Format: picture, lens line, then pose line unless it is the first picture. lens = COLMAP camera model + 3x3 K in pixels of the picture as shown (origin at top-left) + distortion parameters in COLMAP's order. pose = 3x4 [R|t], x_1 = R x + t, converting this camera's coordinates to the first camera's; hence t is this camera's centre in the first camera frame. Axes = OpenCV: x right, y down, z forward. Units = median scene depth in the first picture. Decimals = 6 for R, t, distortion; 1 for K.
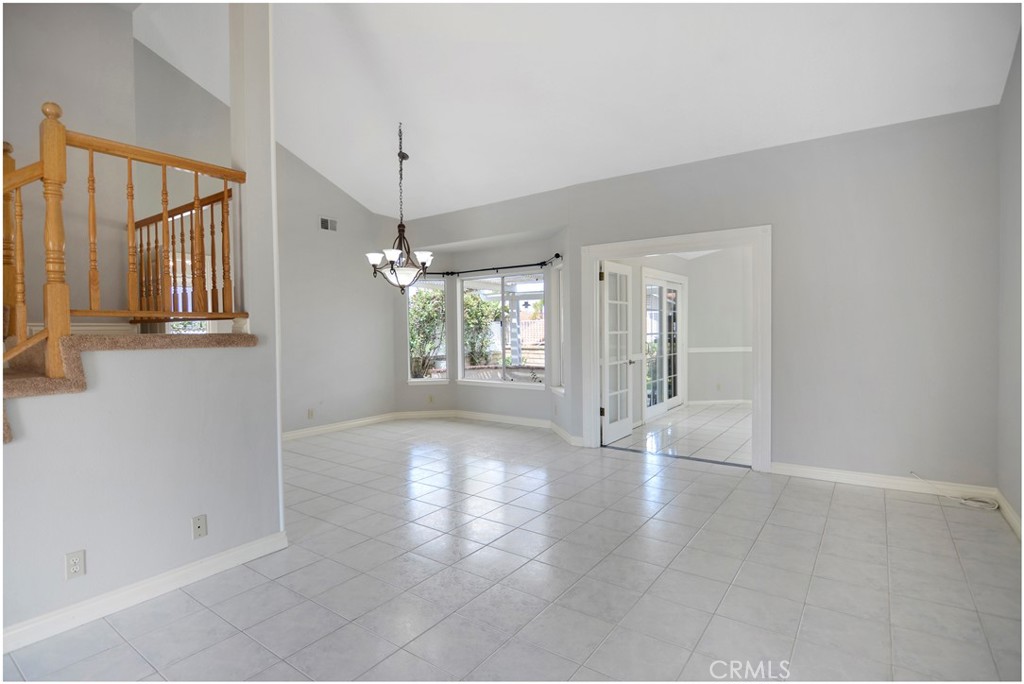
lens RADIAL K [[495.9, 0, 512.0], [0, 495.9, 342.0], [0, 0, 1]] dist [-0.001191, -0.000513]
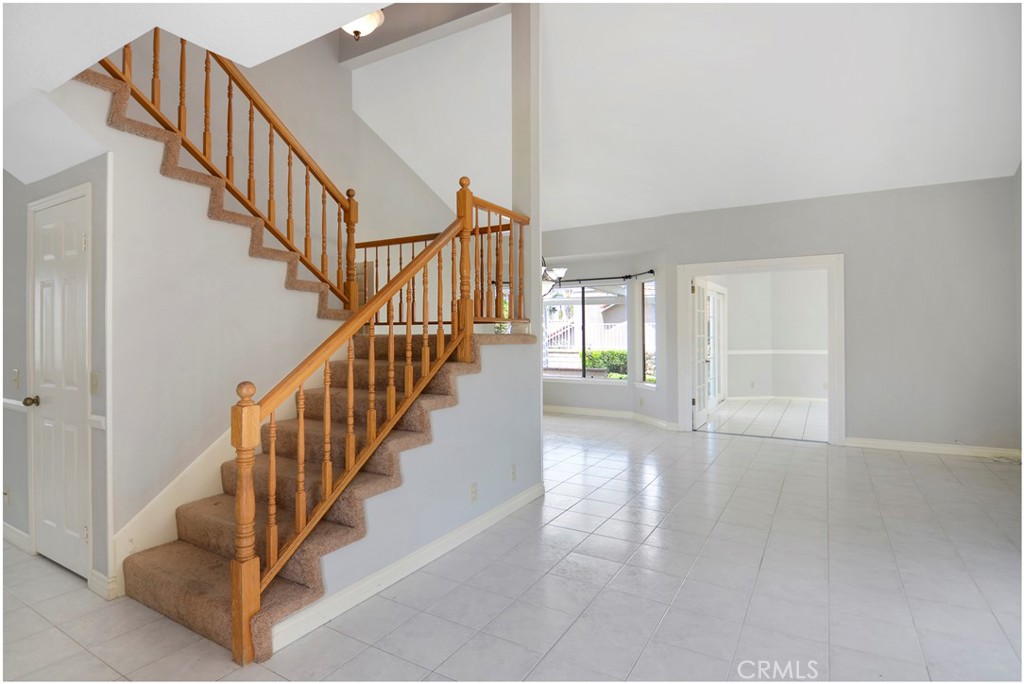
lens RADIAL K [[517.2, 0, 506.0], [0, 517.2, 330.4], [0, 0, 1]] dist [-0.003643, -0.001153]
pose [[0.997070, 0.008014, 0.076069, -0.371709], [-0.005588, 0.999471, -0.032052, 0.010270], [-0.076285, 0.031533, 0.996587, -0.223050]]
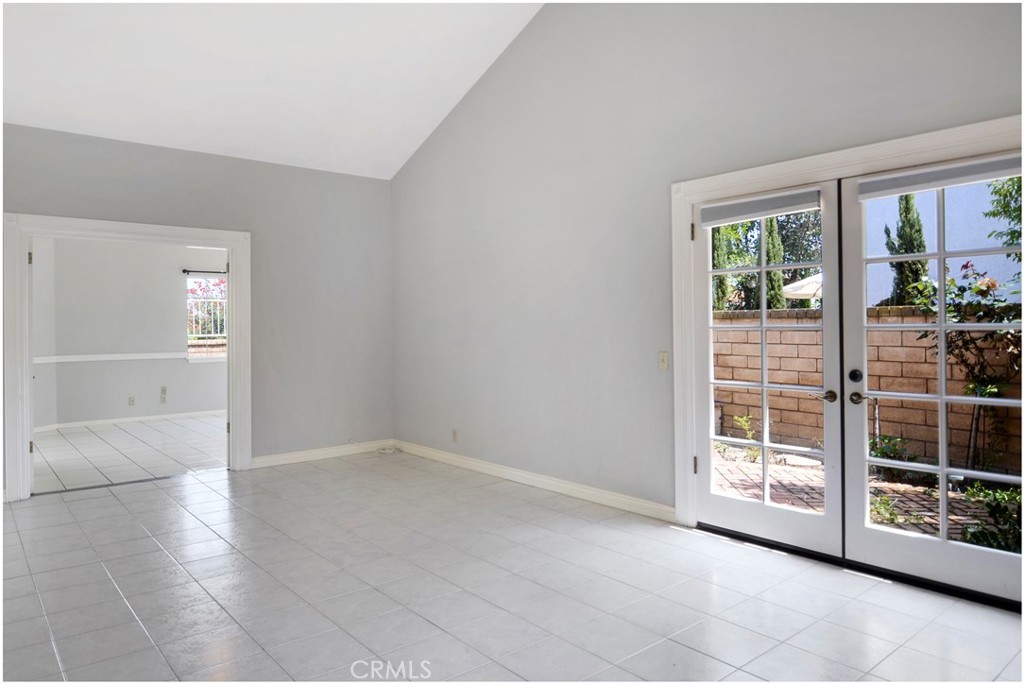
lens RADIAL K [[669.2, 0, 489.0], [0, 669.2, 338.5], [0, 0, 1]] dist [-0.000940, -0.000017]
pose [[0.272974, -0.006967, 0.961996, -0.567747], [0.028634, 0.999590, -0.000886, 0.003661], [-0.961595, 0.027788, 0.273061, 0.103973]]
